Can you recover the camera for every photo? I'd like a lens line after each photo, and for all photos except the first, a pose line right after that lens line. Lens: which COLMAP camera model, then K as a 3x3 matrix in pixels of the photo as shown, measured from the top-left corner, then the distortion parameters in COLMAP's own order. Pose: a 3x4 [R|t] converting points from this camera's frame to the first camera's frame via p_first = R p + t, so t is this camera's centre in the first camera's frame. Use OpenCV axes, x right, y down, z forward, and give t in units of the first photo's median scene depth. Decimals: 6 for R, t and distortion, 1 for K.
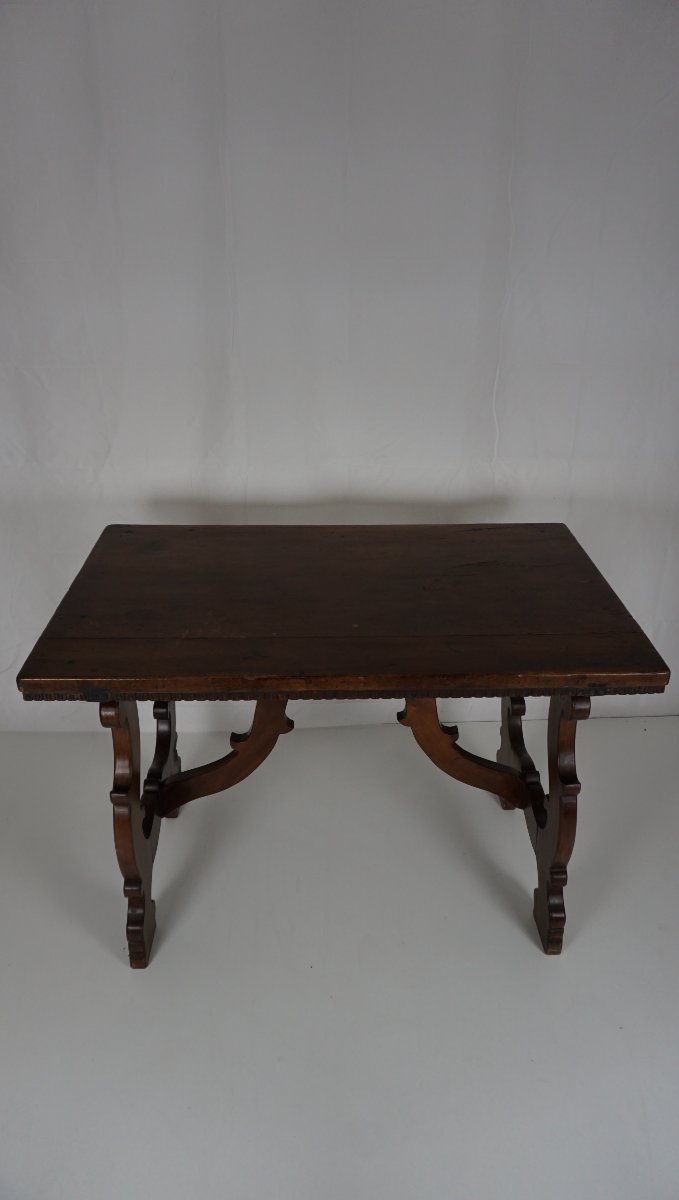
lens RADIAL K [[812.7, 0, 339.5], [0, 812.7, 600.0], [0, 0, 1]] dist [-0.044949, 0.004175]
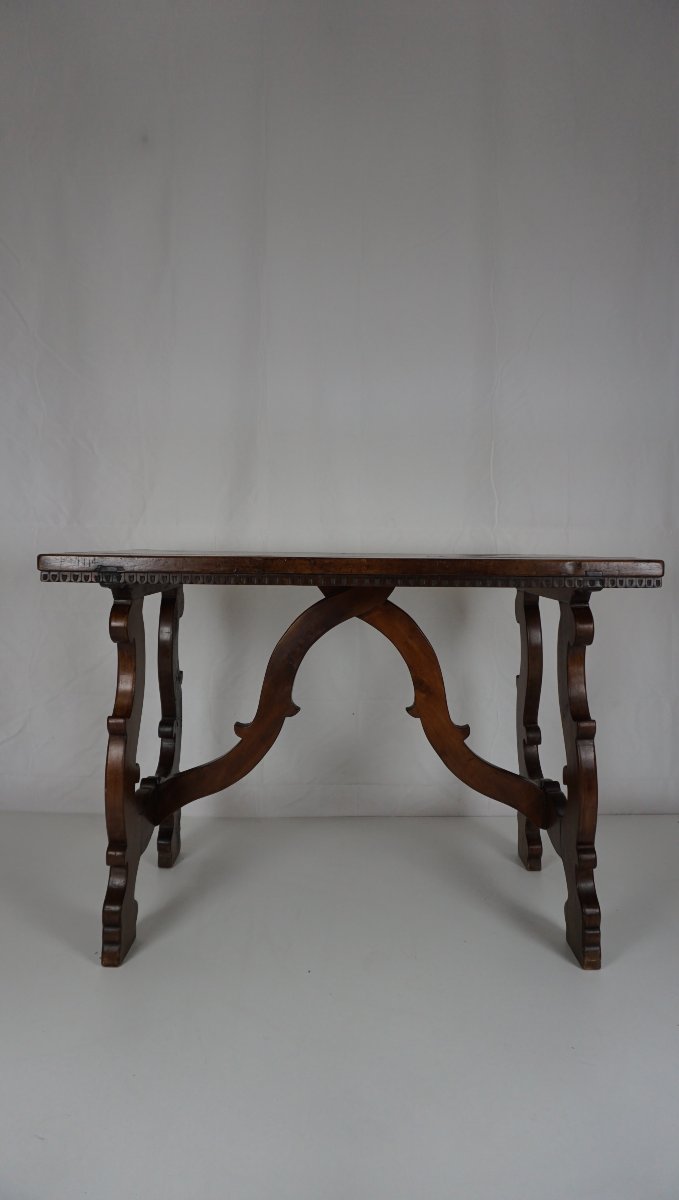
lens RADIAL K [[812.7, 0, 339.5], [0, 812.7, 600.0], [0, 0, 1]] dist [-0.044949, 0.004175]
pose [[0.999438, 0.006390, -0.032919, 0.022864], [-0.019165, 0.914394, -0.404372, 0.434226], [0.027517, 0.404776, 0.914002, 0.051765]]
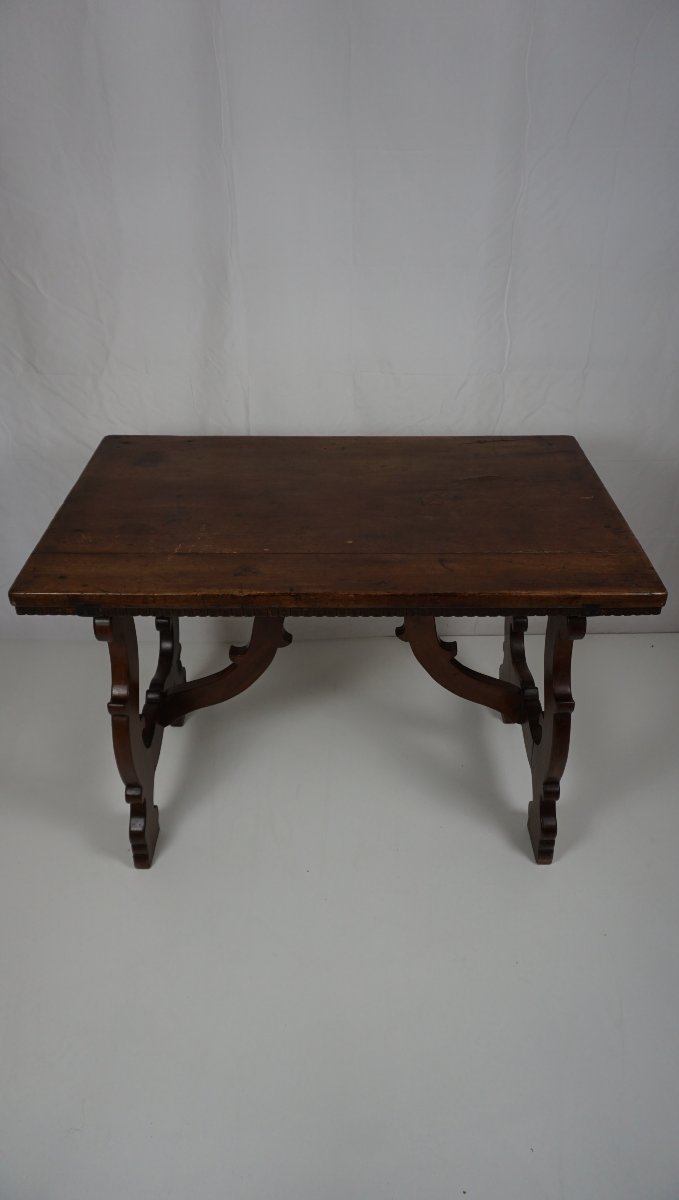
lens RADIAL K [[812.7, 0, 339.5], [0, 812.7, 600.0], [0, 0, 1]] dist [-0.044949, 0.004175]
pose [[0.999520, 0.011170, -0.028886, 0.031395], [-0.007813, 0.993473, 0.113803, -0.008817], [0.029968, -0.113523, 0.993083, 0.010451]]
